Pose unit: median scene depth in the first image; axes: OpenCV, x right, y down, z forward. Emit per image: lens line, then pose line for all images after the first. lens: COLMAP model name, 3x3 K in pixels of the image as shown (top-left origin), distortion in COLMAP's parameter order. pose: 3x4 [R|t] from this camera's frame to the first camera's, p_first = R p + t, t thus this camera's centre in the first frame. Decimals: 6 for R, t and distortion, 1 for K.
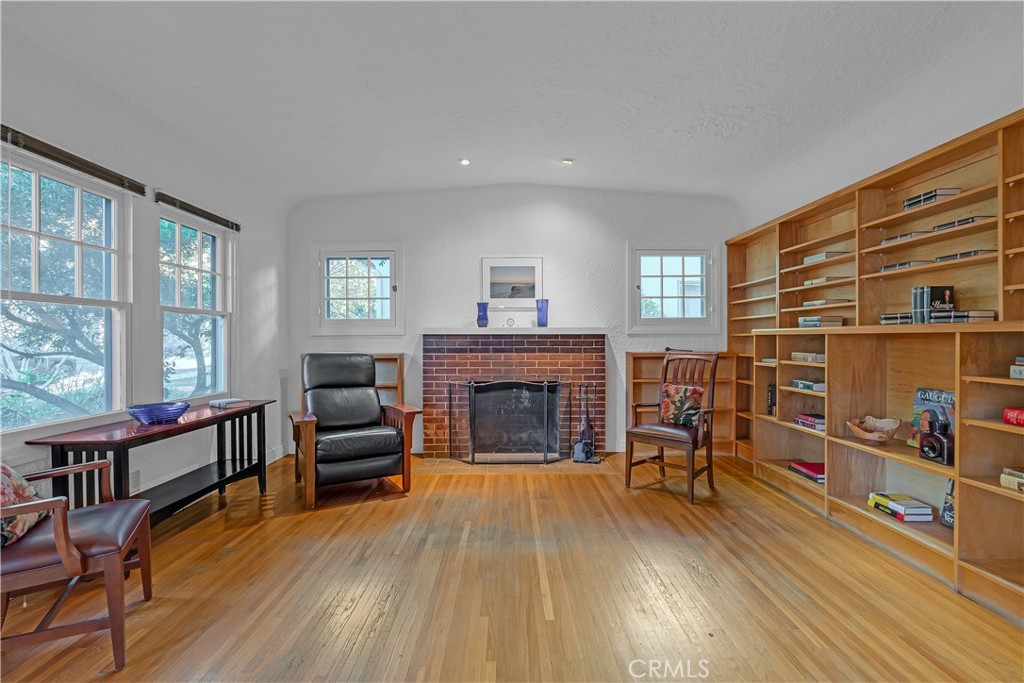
lens RADIAL K [[450.7, 0, 502.9], [0, 450.7, 339.2], [0, 0, 1]] dist [0.002960, 0.000114]
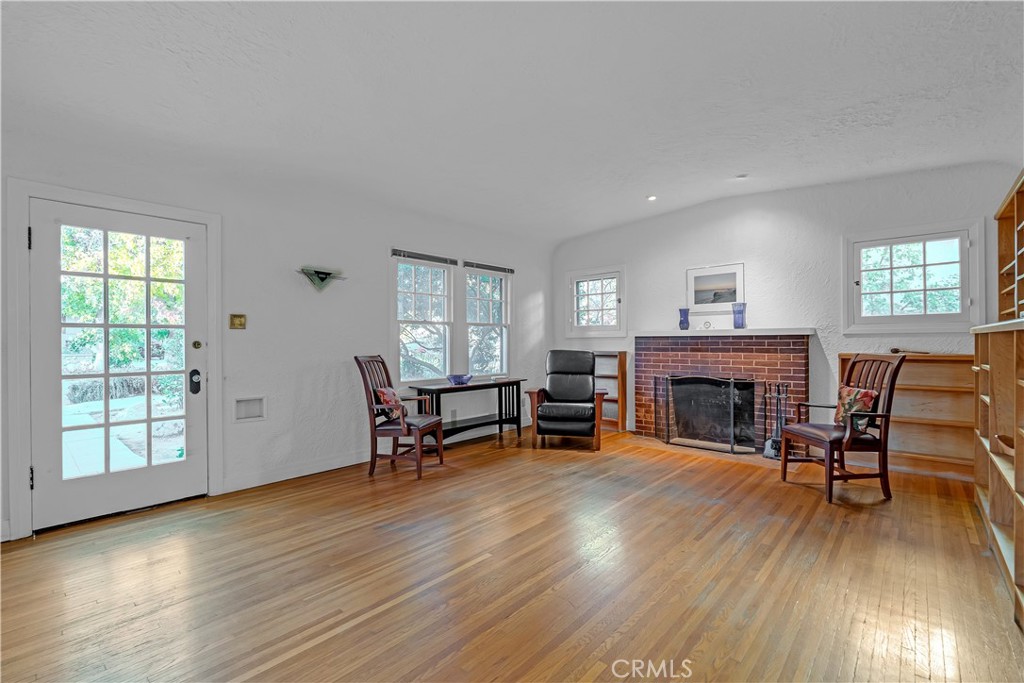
lens RADIAL K [[450.7, 0, 517.3], [0, 450.7, 339.1], [0, 0, 1]] dist [0.002960, 0.000114]
pose [[0.744848, -0.004567, -0.667218, 0.418859], [0.001591, 0.999986, -0.005068, 0.002478], [0.667232, 0.002714, 0.744845, -0.157677]]
